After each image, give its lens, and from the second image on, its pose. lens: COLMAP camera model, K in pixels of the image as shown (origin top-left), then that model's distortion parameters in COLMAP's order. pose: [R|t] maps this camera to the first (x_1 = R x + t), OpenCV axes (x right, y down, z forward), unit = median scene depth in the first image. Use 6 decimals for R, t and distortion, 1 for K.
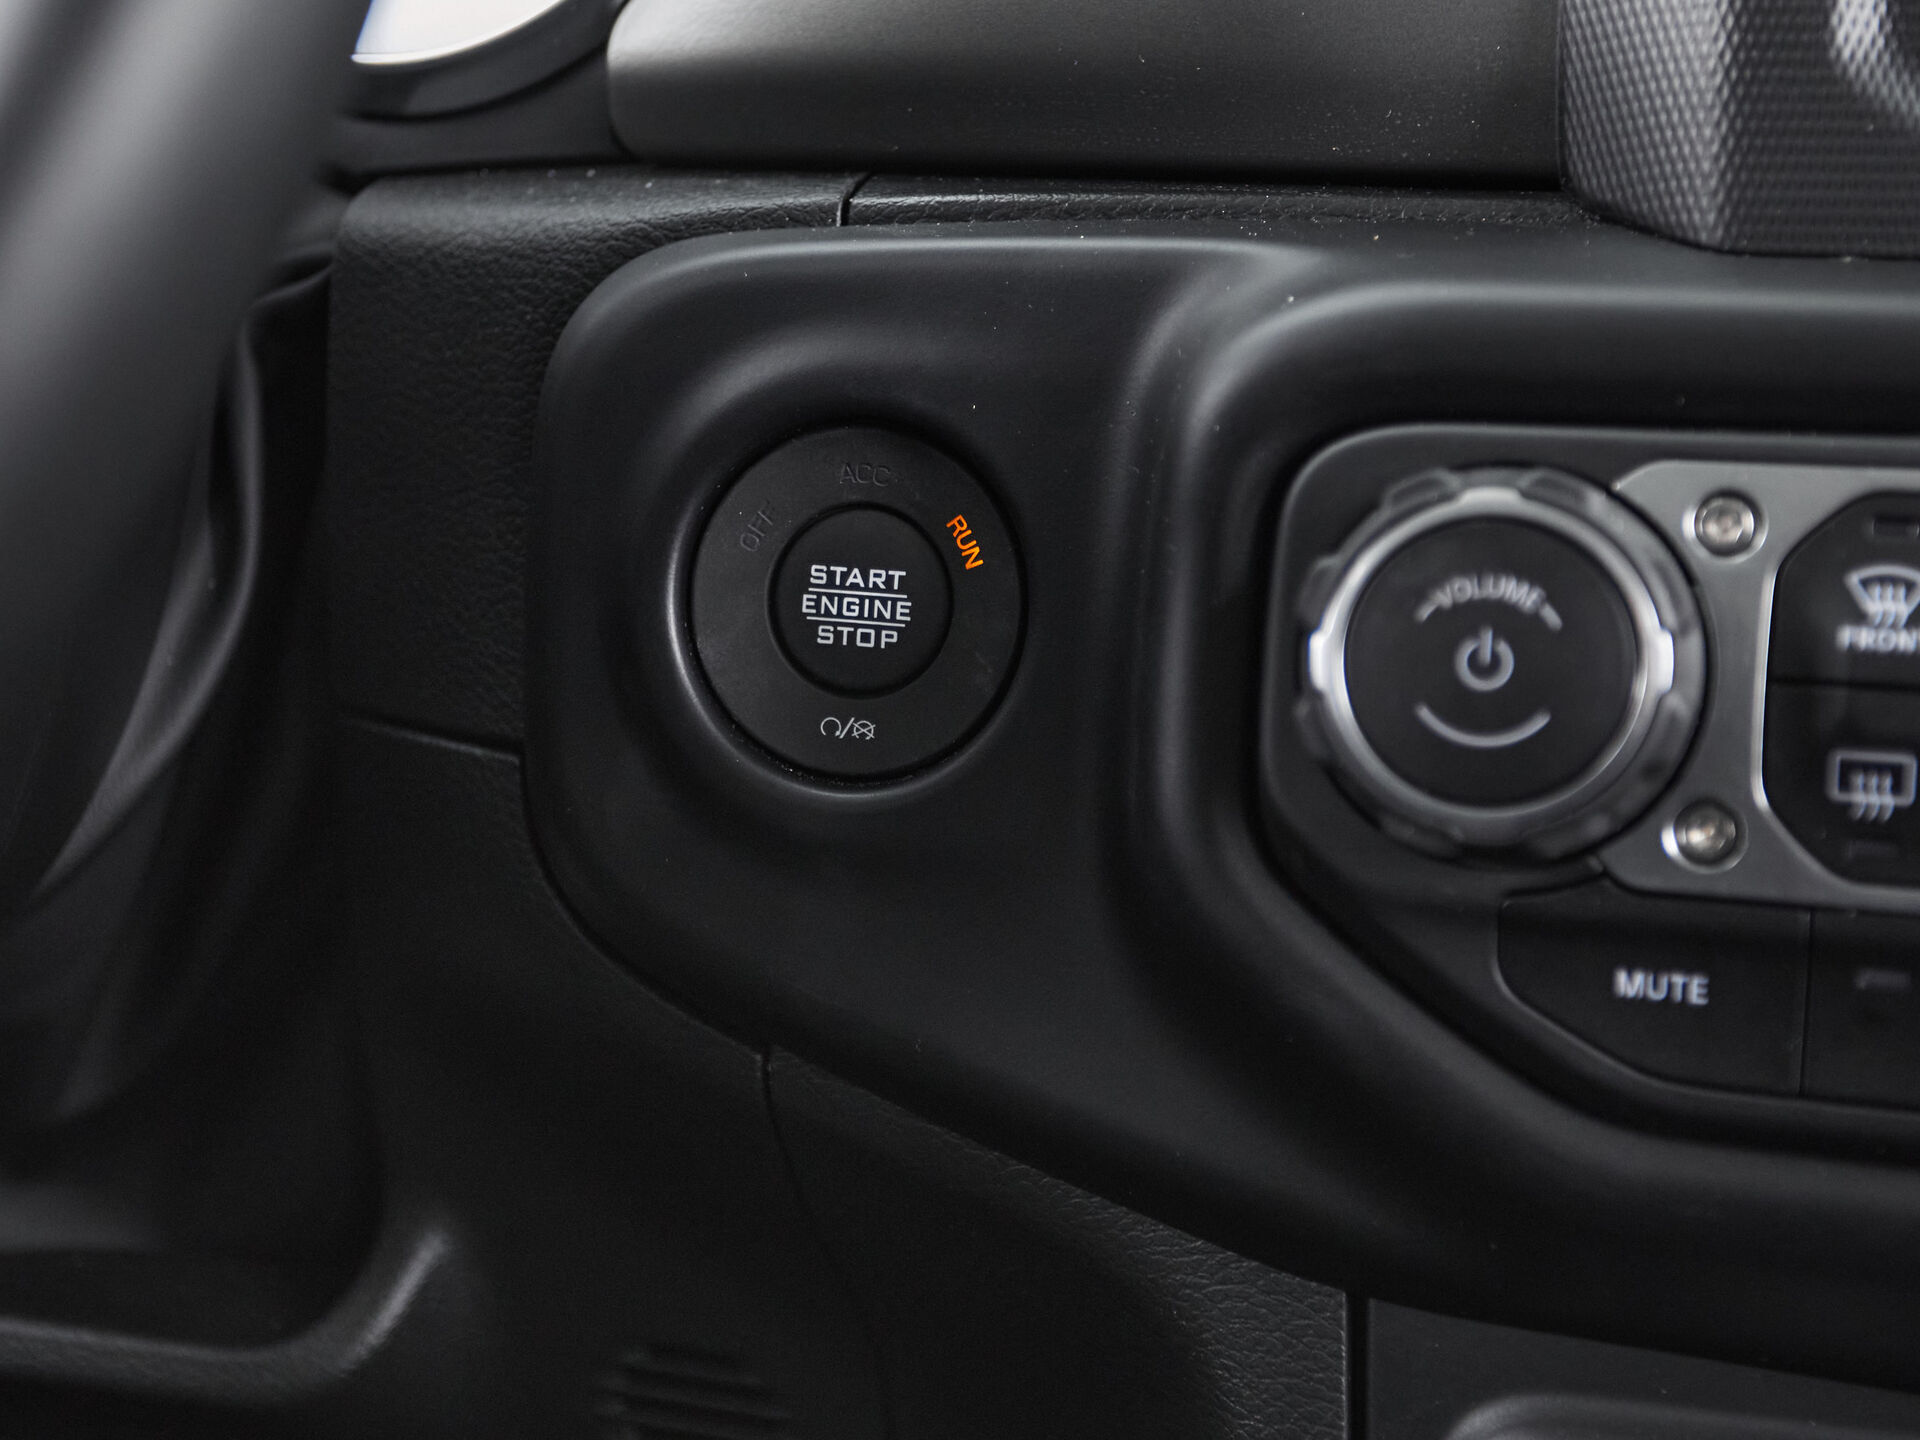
lens RADIAL K [[3224.7, 0, 960.0], [0, 3224.7, 720.0], [0, 0, 1]] dist [0.173368, 0.004716]
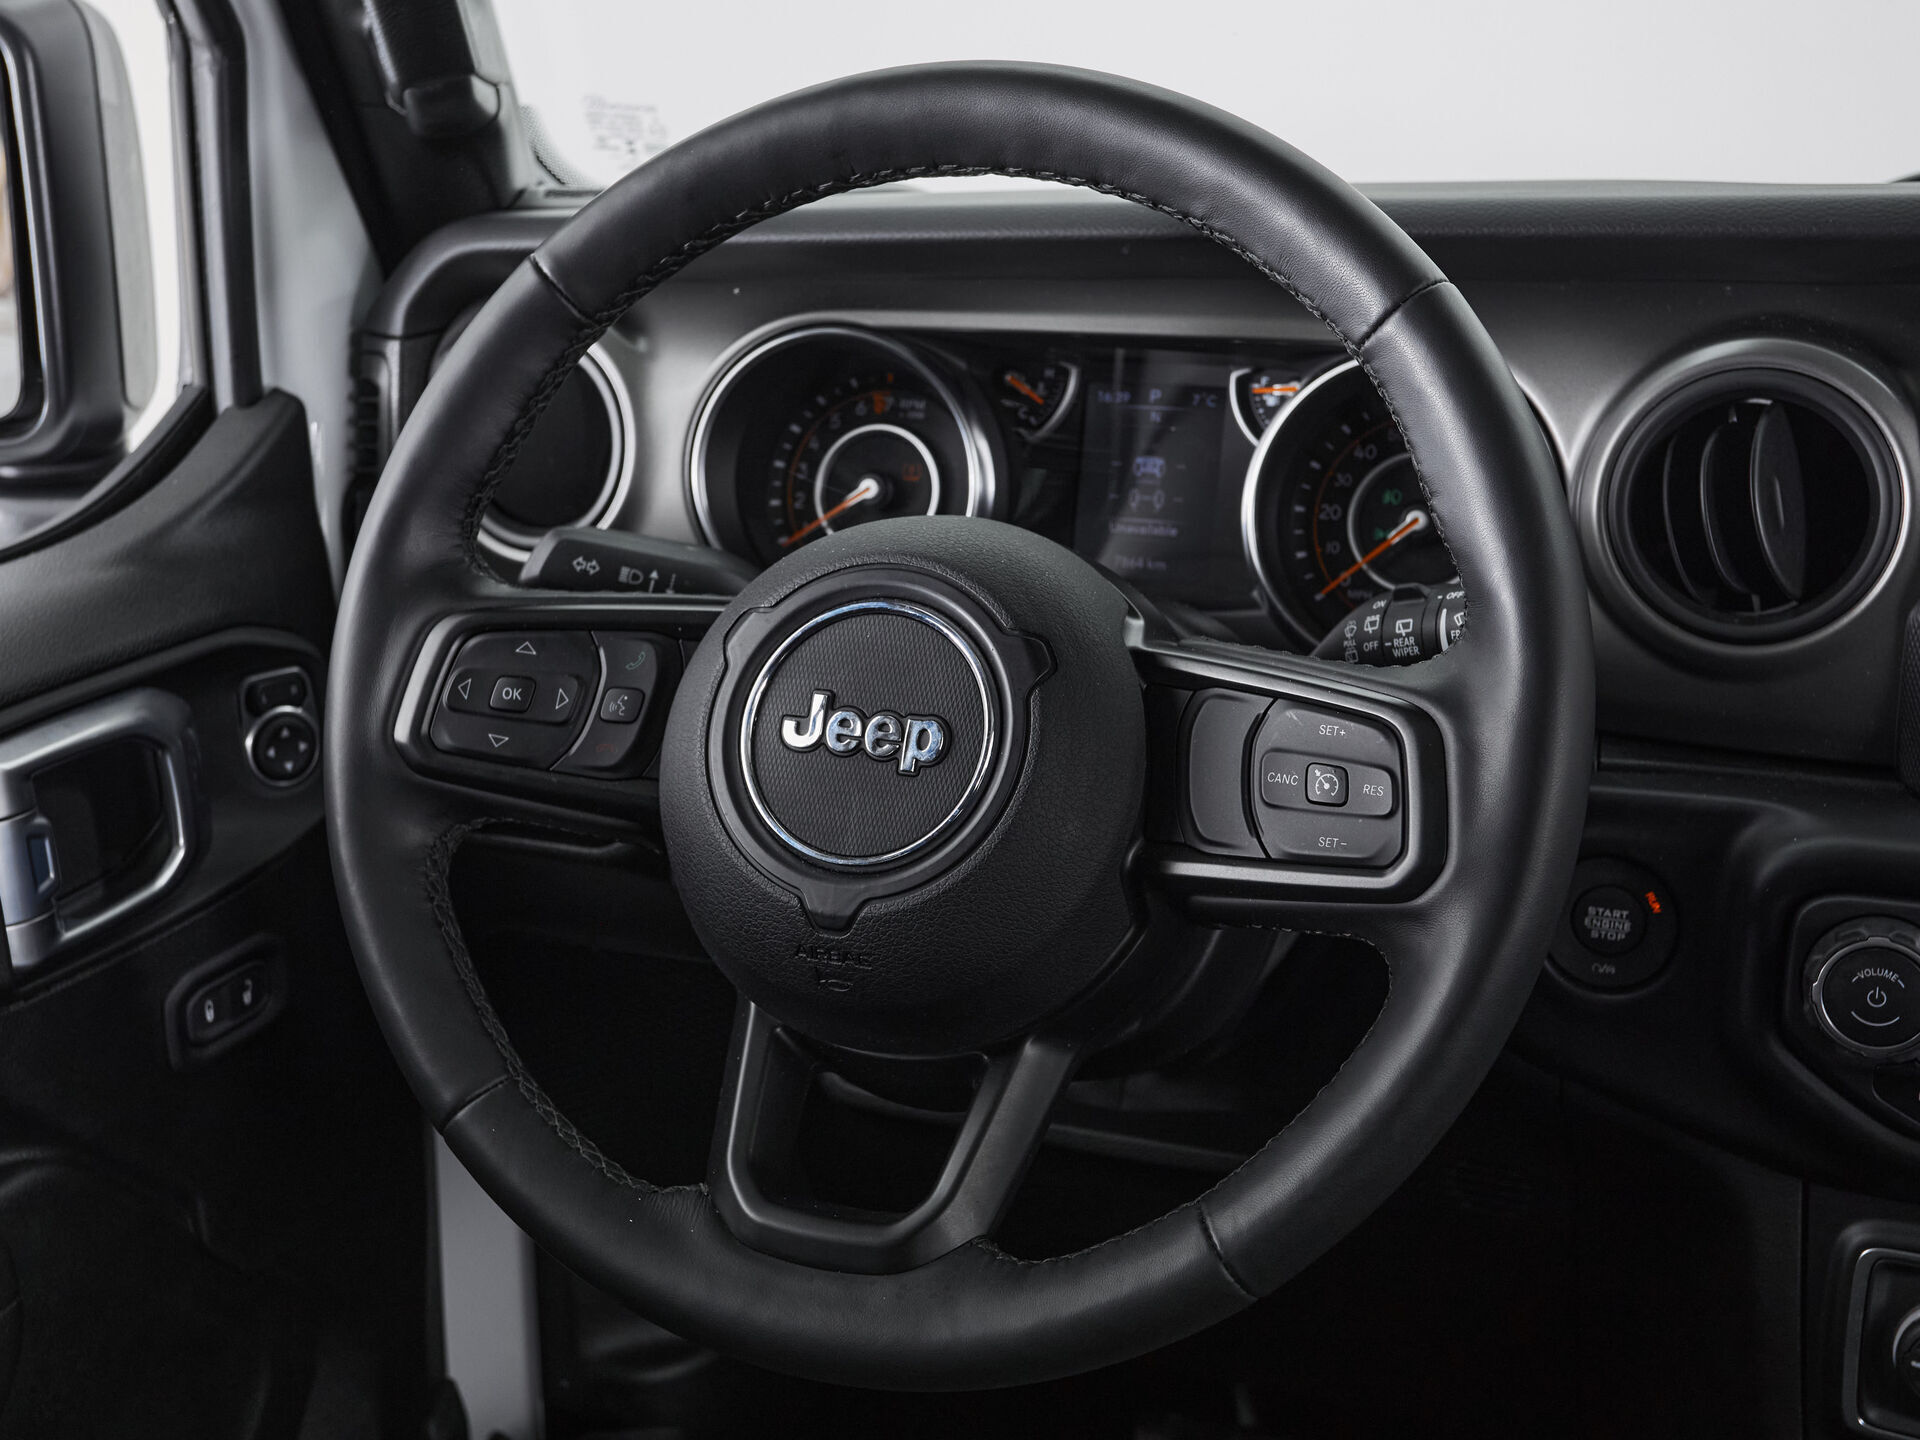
lens RADIAL K [[2562.3, 0, 833.9], [0, 2562.3, 724.2], [0, 0, 1]] dist [-0.001722, 0.048902]
pose [[0.988588, -0.013602, -0.150030, -0.344495], [0.033724, 0.990621, 0.132408, -0.500487], [0.146822, -0.135956, 0.979775, -1.123690]]
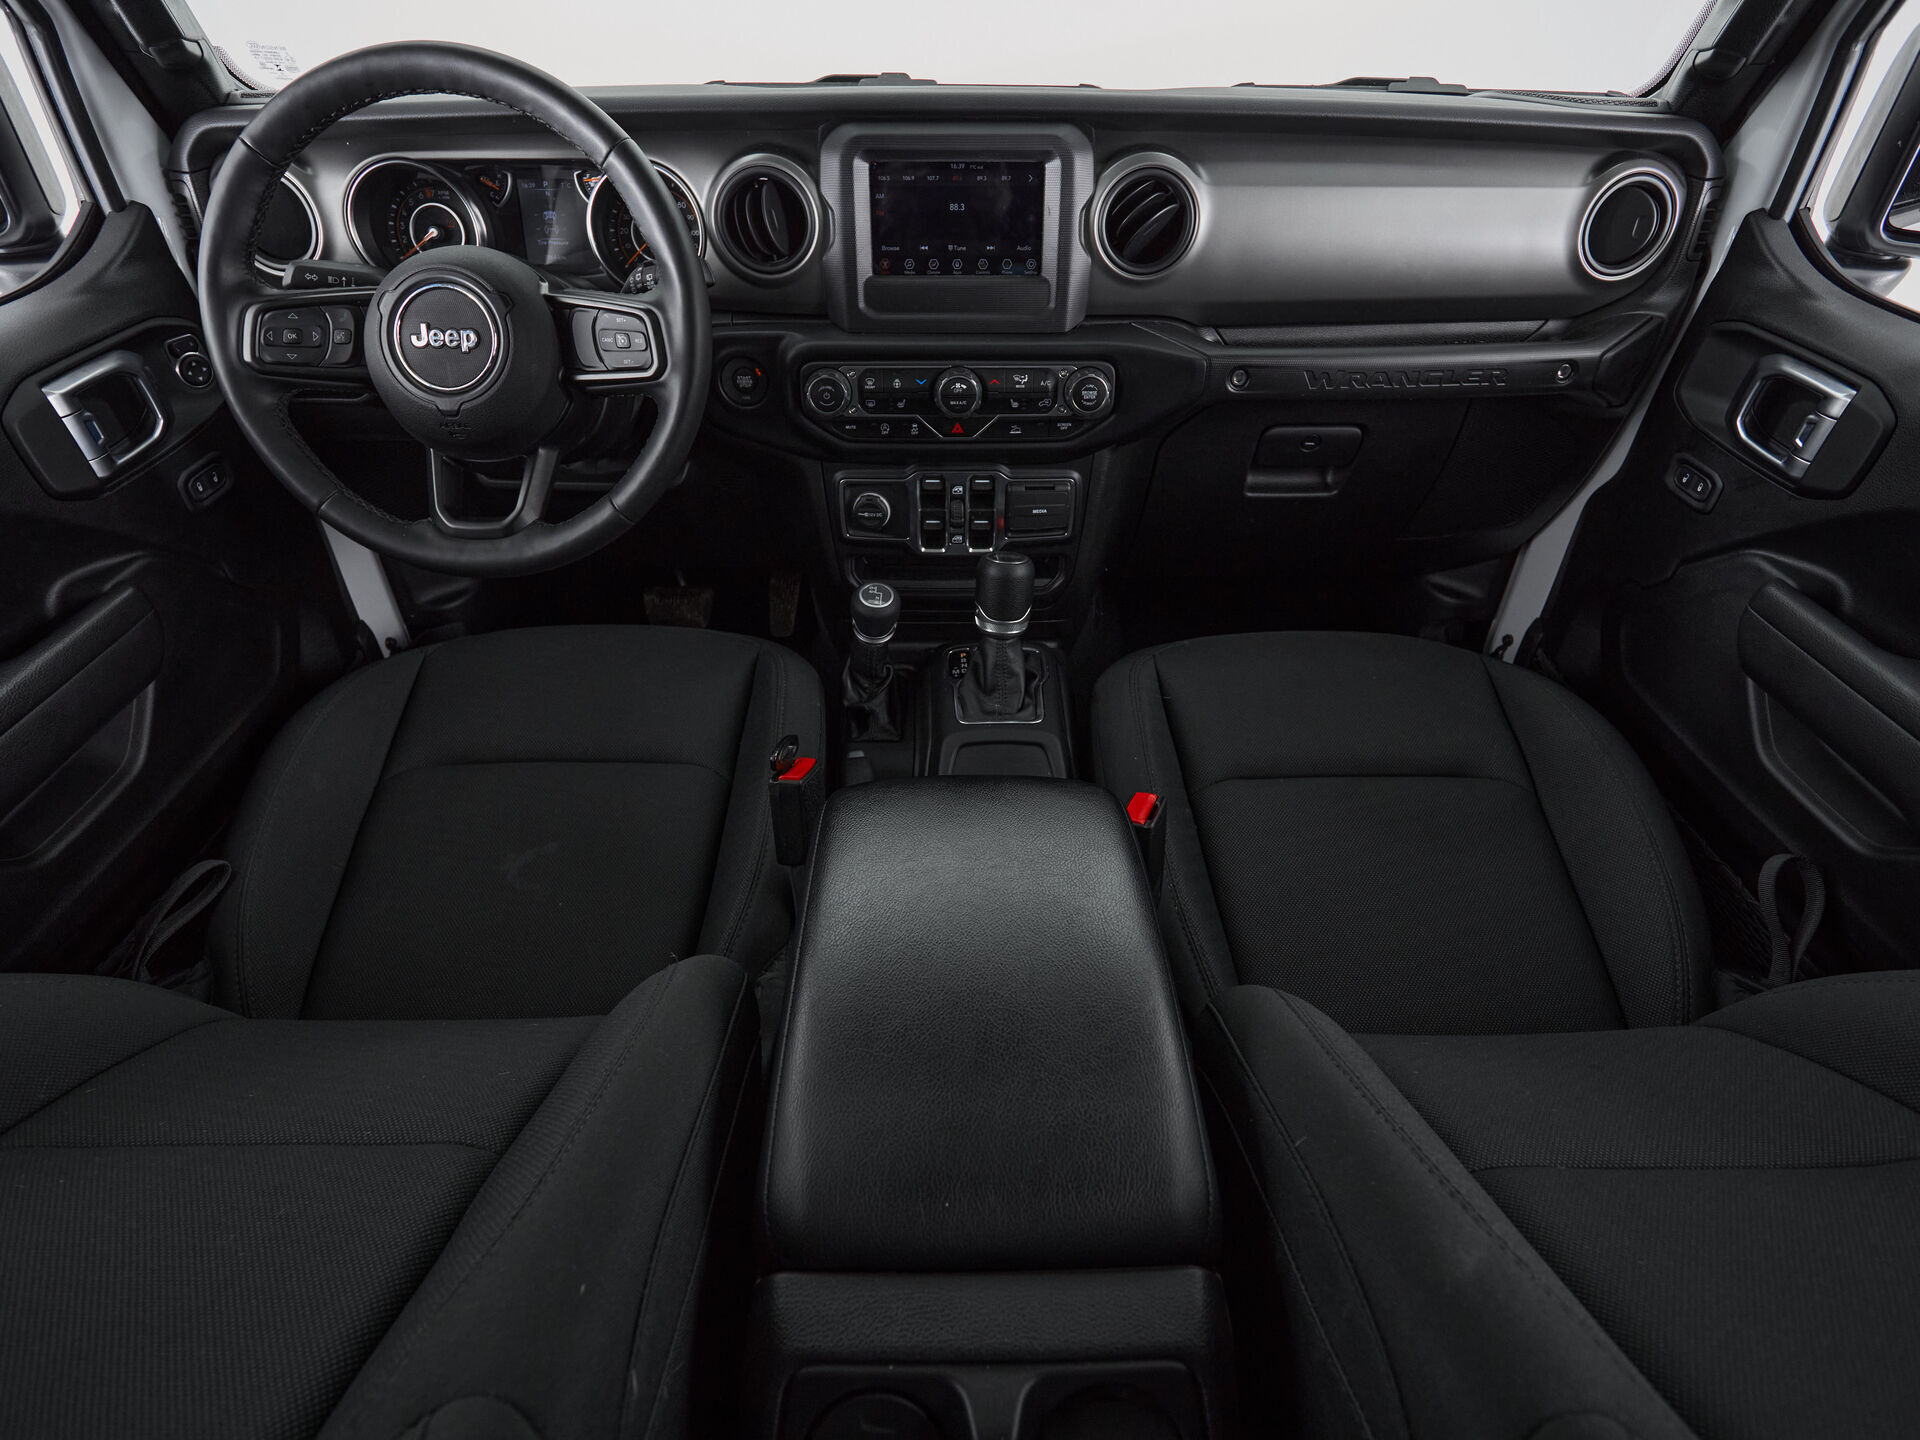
lens RADIAL K [[1018.6, 0, 960.0], [0, 1018.6, 720.0], [0, 0, 1]] dist [-0.003474, -0.003652]
pose [[0.962239, -0.188021, 0.196835, -0.169199], [0.064189, 0.859451, 0.507173, -0.544827], [-0.264529, -0.475387, 0.839066, -1.559636]]
